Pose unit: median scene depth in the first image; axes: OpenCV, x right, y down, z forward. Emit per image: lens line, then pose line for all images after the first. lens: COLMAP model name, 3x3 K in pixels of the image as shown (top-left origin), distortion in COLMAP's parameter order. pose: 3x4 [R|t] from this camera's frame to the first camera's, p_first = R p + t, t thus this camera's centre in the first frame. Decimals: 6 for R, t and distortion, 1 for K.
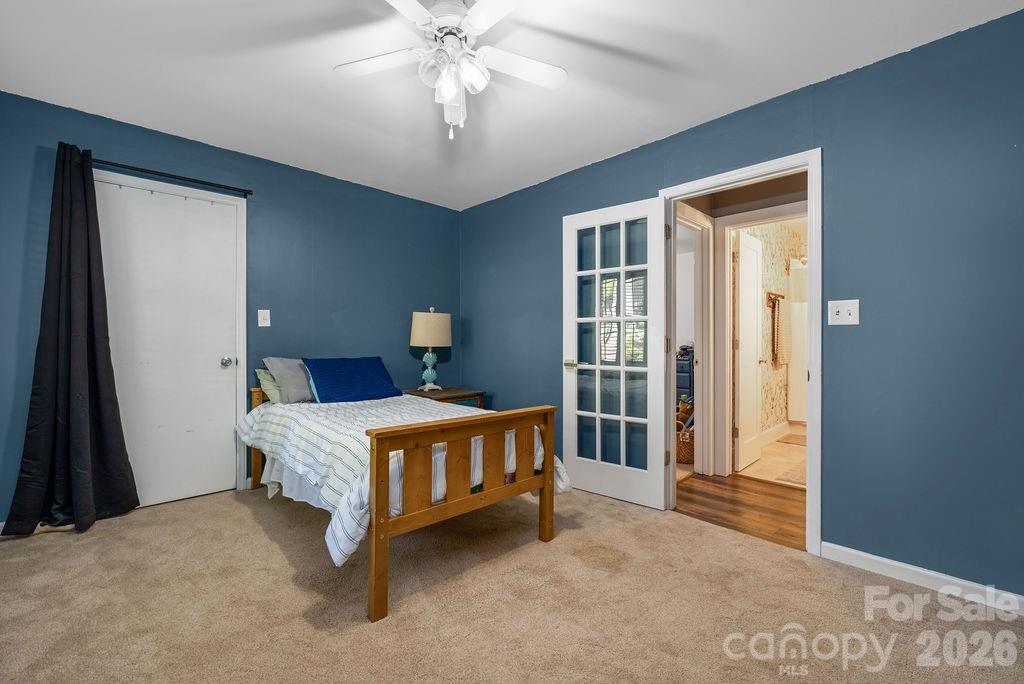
lens RADIAL K [[417.7, 0, 508.3], [0, 417.7, 340.7], [0, 0, 1]] dist [-0.003110, -0.000151]
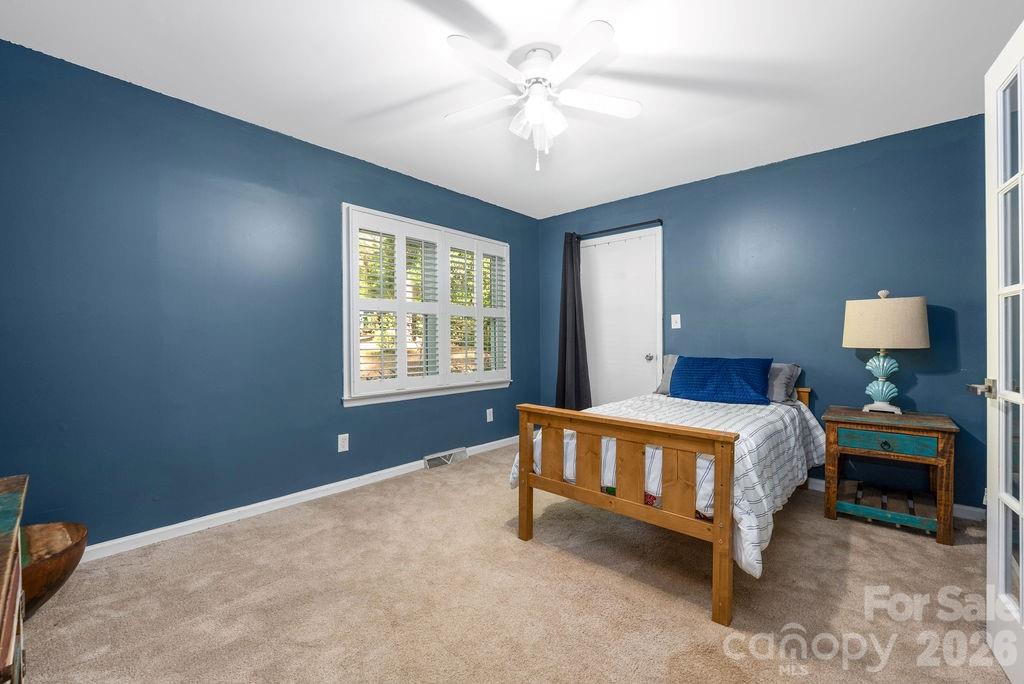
lens RADIAL K [[417.7, 0, 508.3], [0, 417.7, 340.7], [0, 0, 1]] dist [-0.003110, -0.000151]
pose [[0.111569, -0.005110, -0.993744, 0.536295], [0.002261, 0.999985, -0.004888, 0.004793], [0.993754, -0.001702, 0.111579, 0.402874]]
